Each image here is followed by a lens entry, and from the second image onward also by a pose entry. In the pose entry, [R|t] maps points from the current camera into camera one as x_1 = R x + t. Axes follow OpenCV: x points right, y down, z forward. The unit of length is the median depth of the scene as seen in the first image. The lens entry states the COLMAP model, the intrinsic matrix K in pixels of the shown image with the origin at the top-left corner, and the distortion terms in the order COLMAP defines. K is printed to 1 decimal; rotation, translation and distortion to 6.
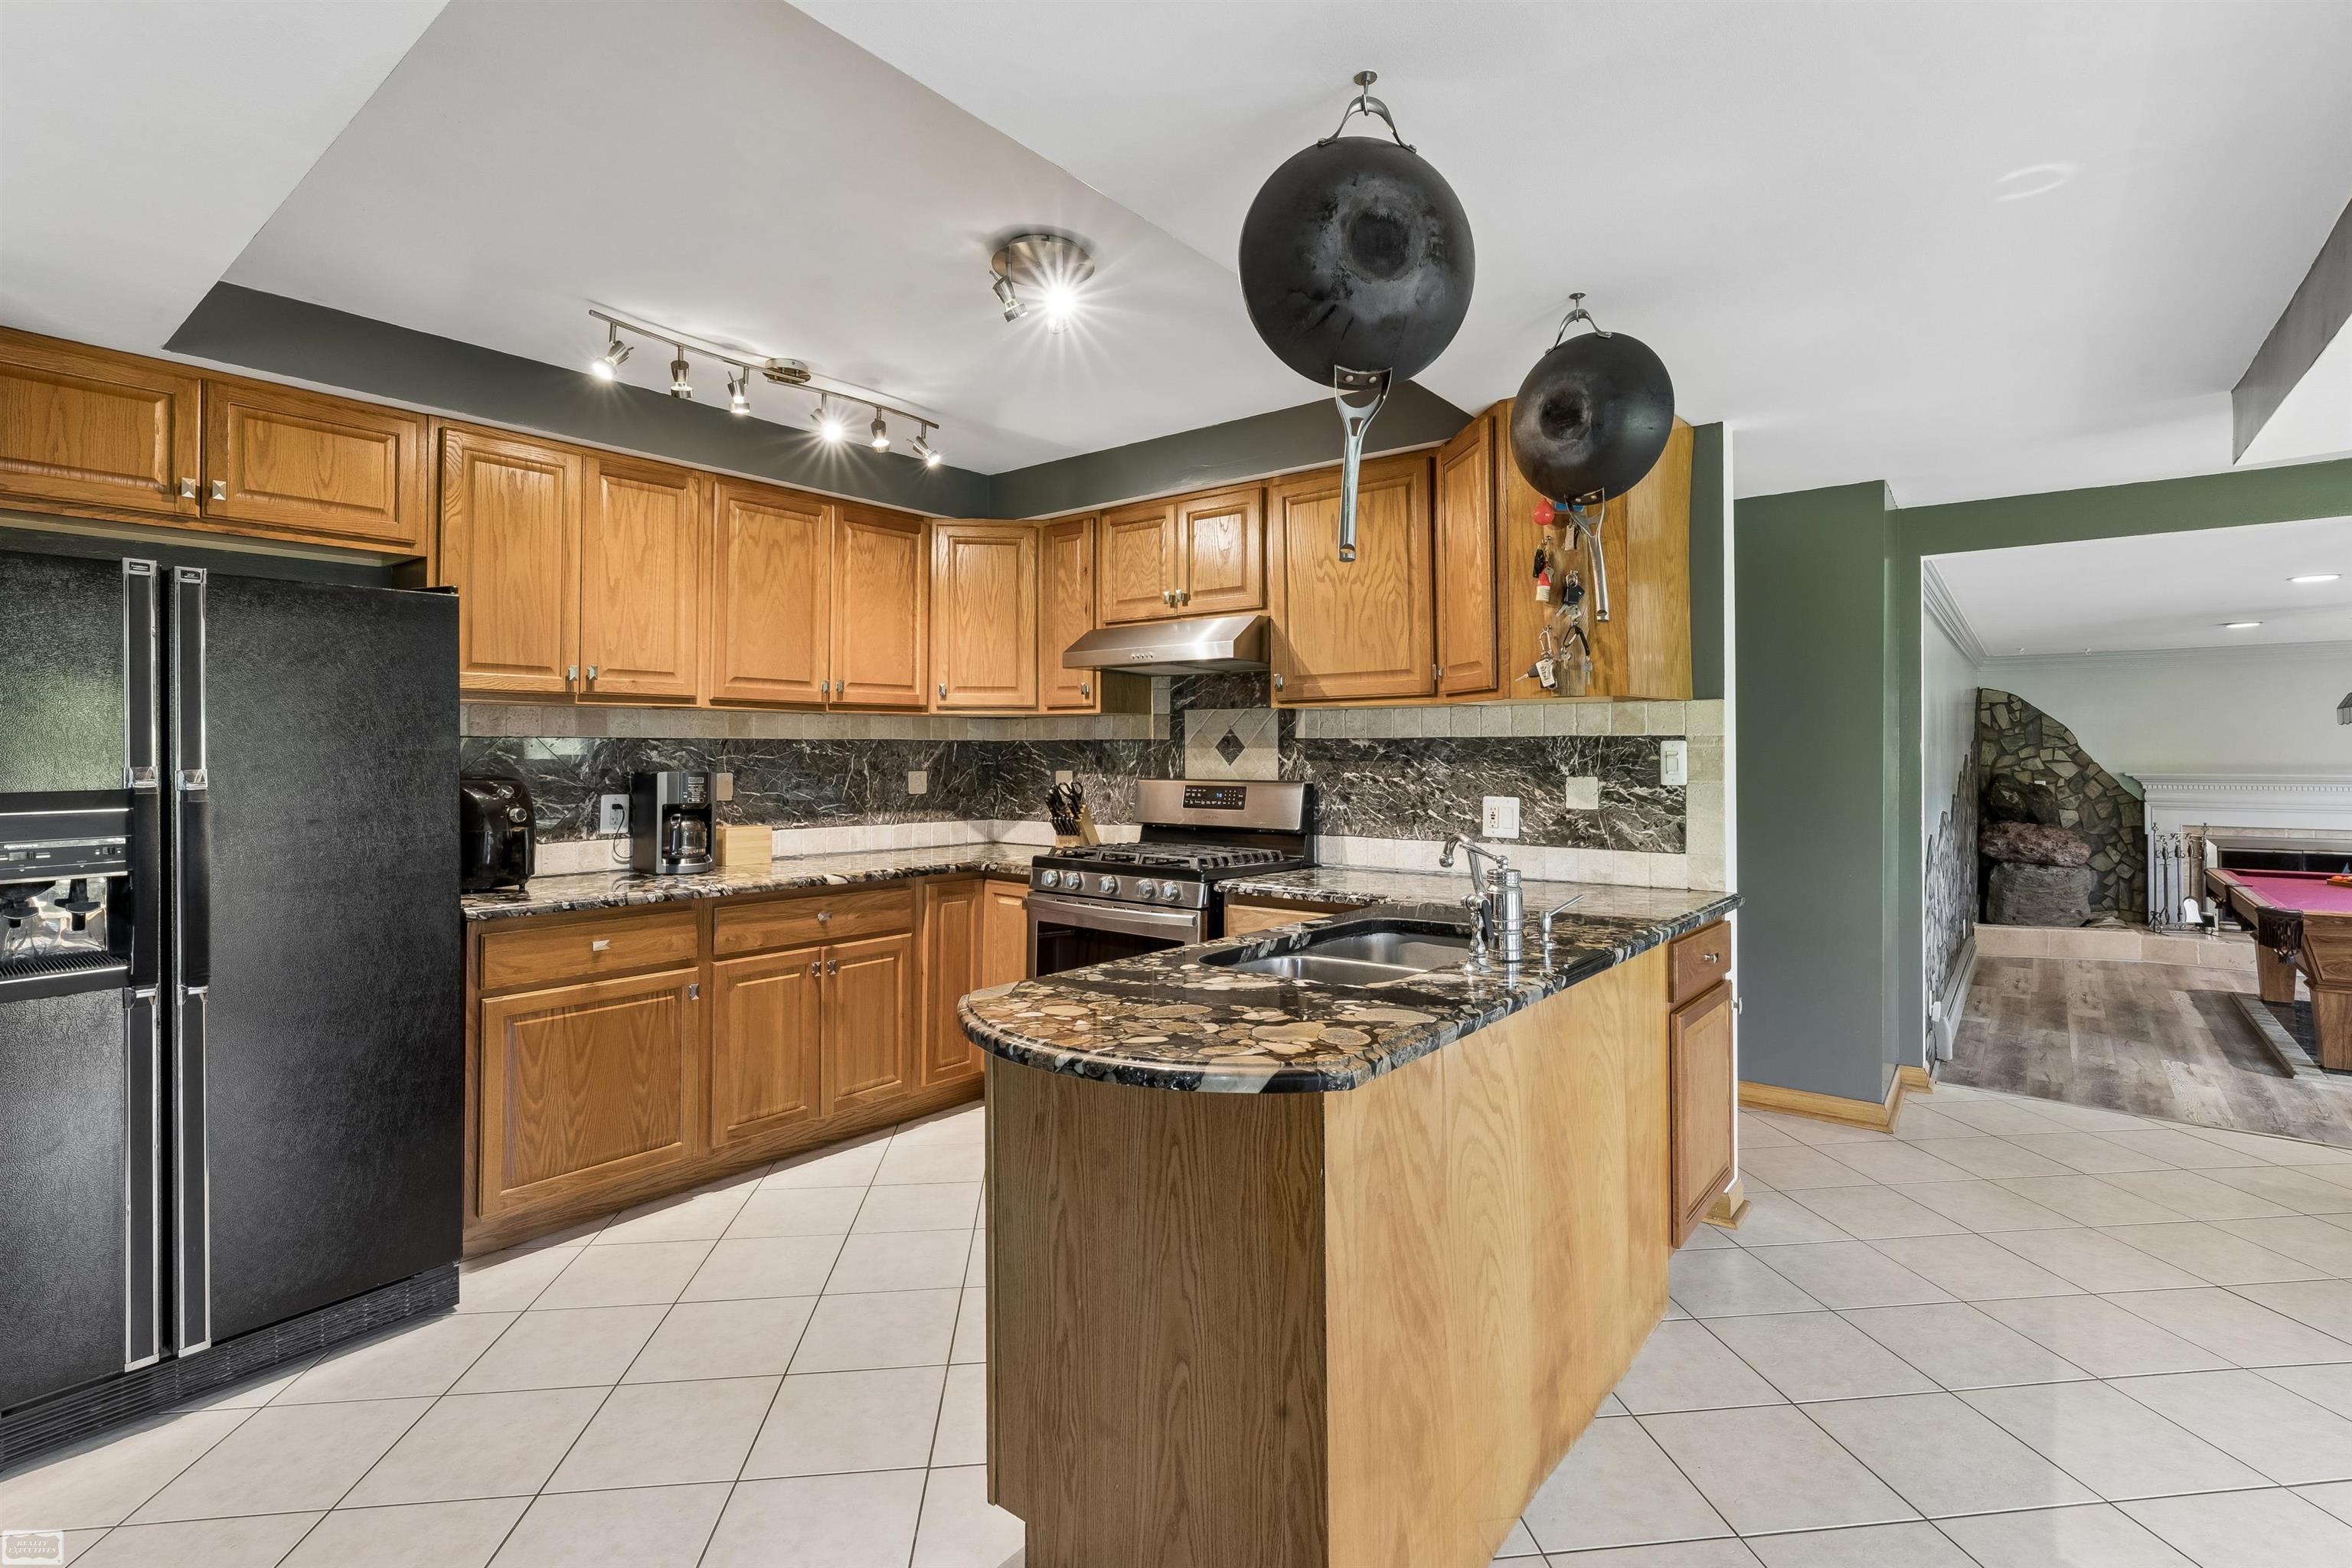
lens RADIAL K [[1078.4, 0, 1204.0], [0, 1078.4, 736.3], [0, 0, 1]] dist [-0.005410, 0.000384]
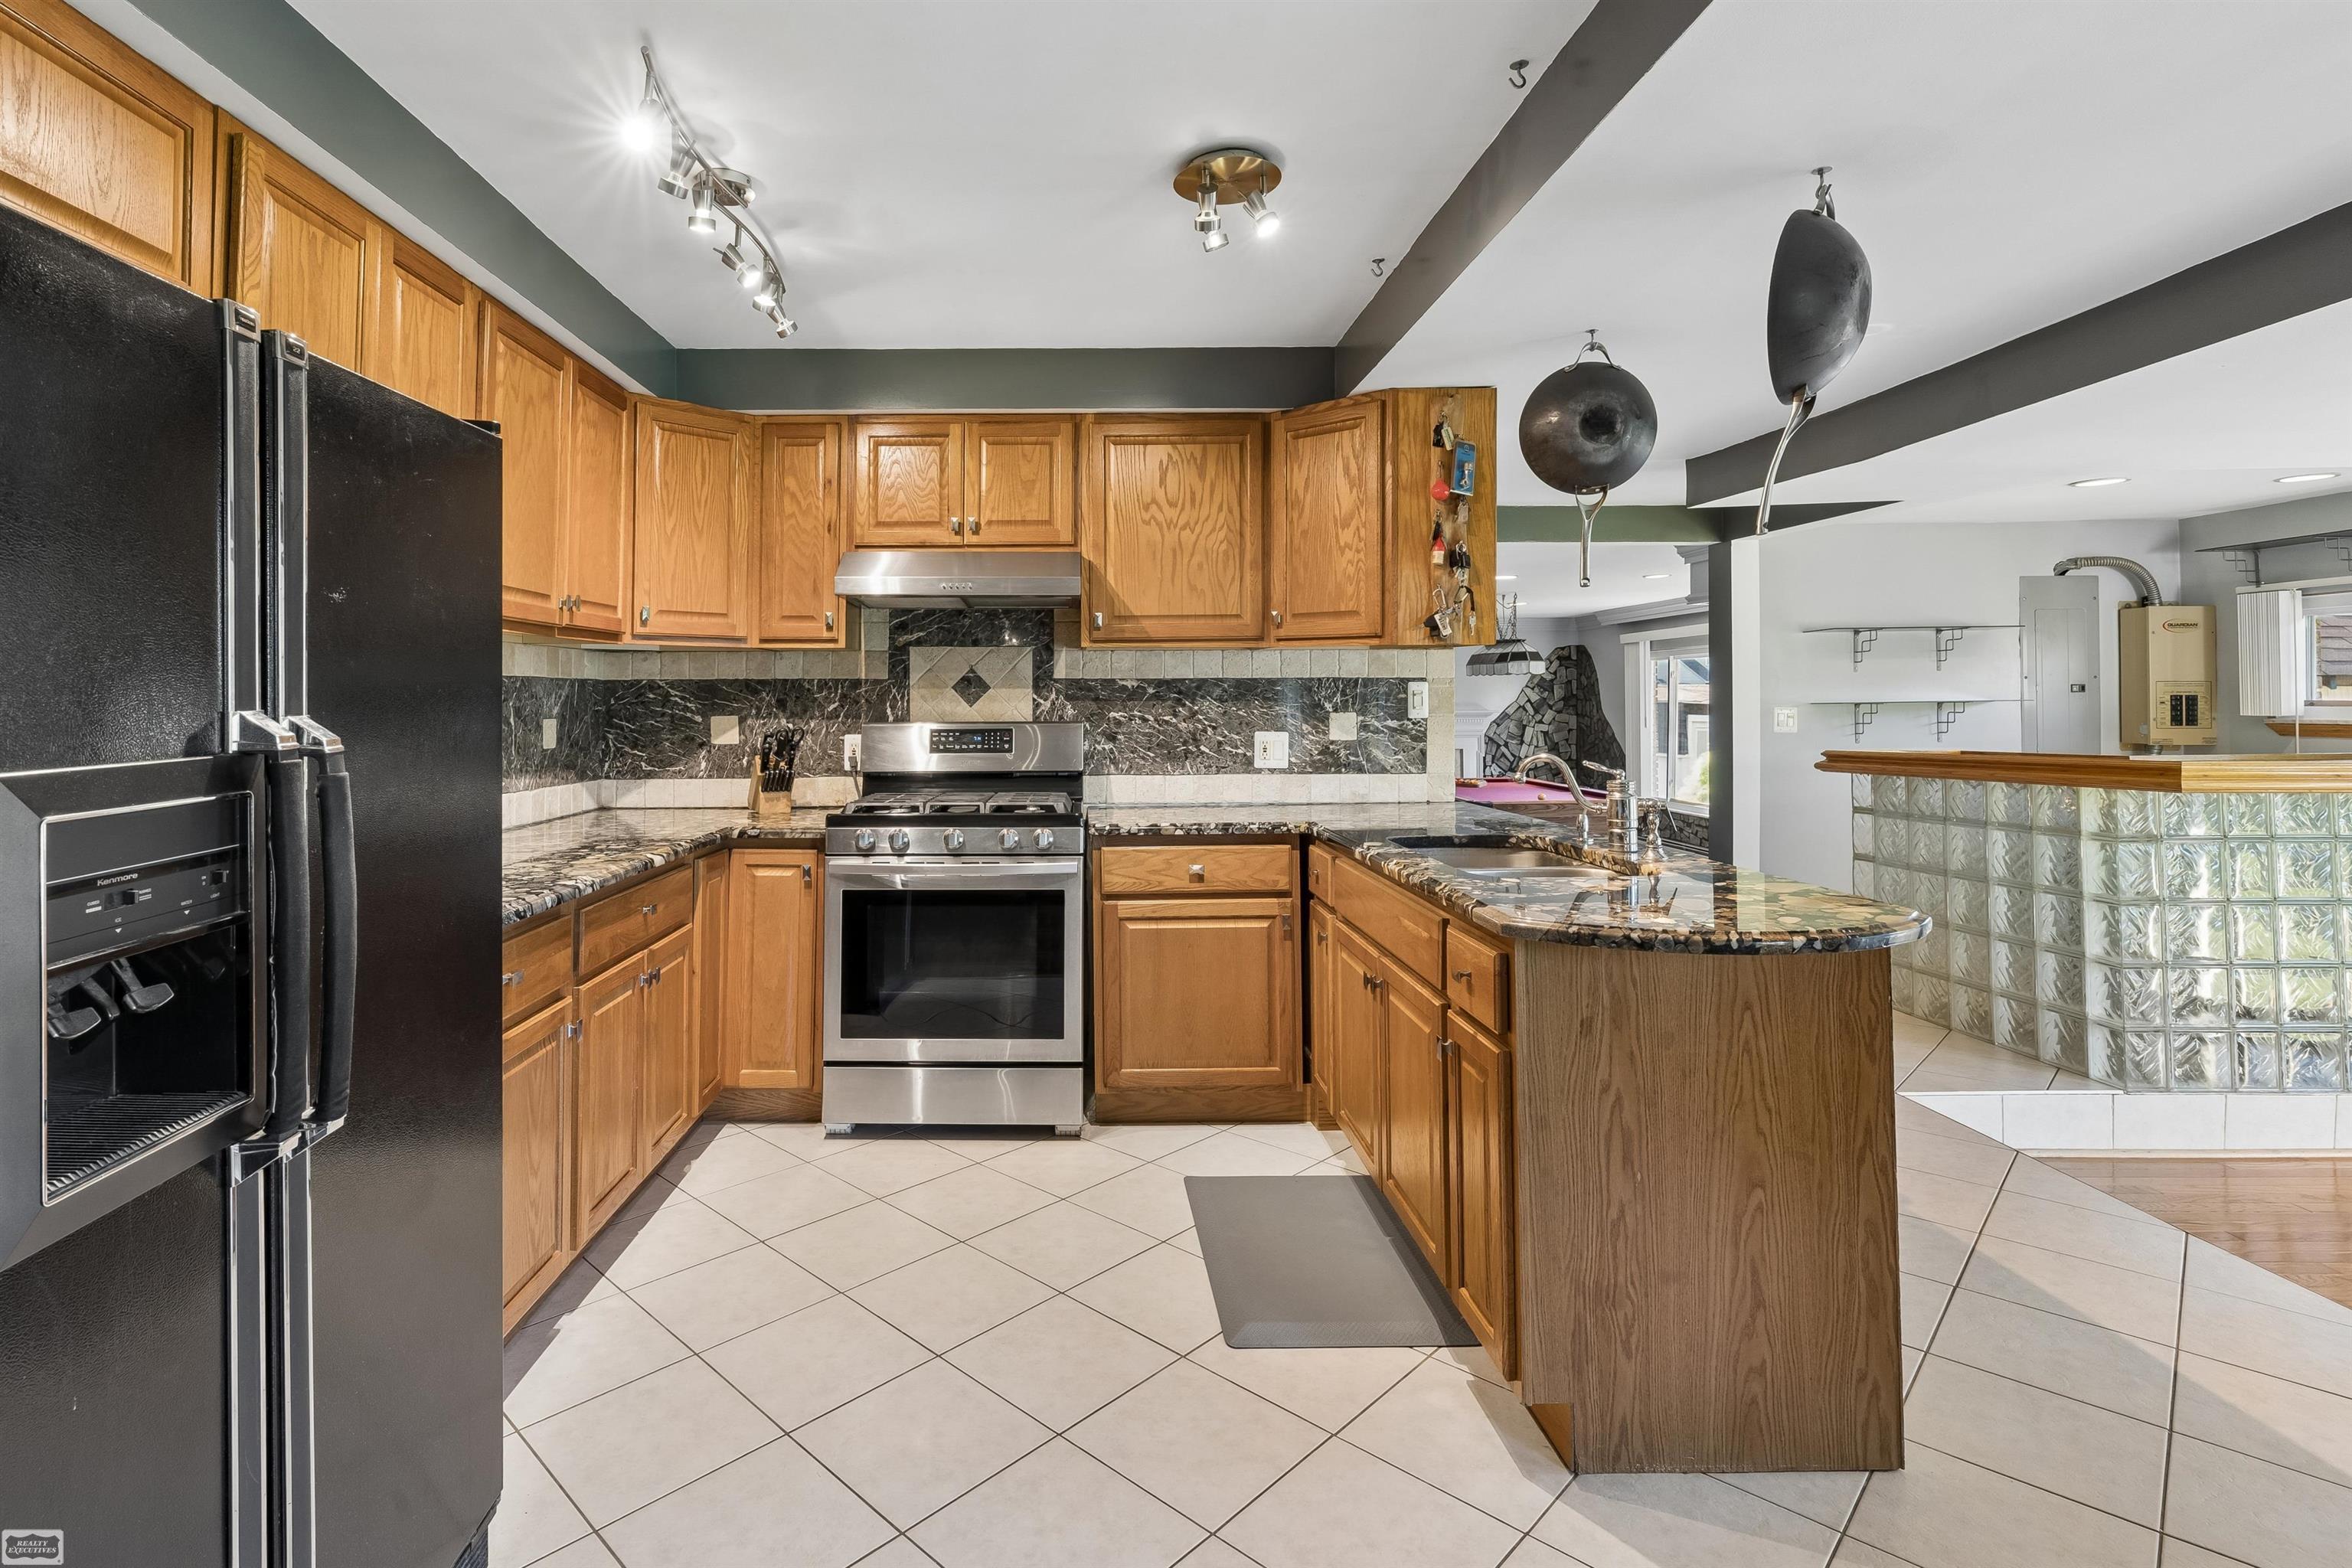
lens RADIAL K [[1128.8, 0, 1059.8], [0, 1128.8, 681.1], [0, 0, 1]] dist [-0.003394, -0.000177]
pose [[0.794663, 0.006493, 0.607016, -0.631156], [-0.005432, 0.999979, -0.003585, 0.009268], [-0.607026, -0.000449, 0.794682, 0.209838]]
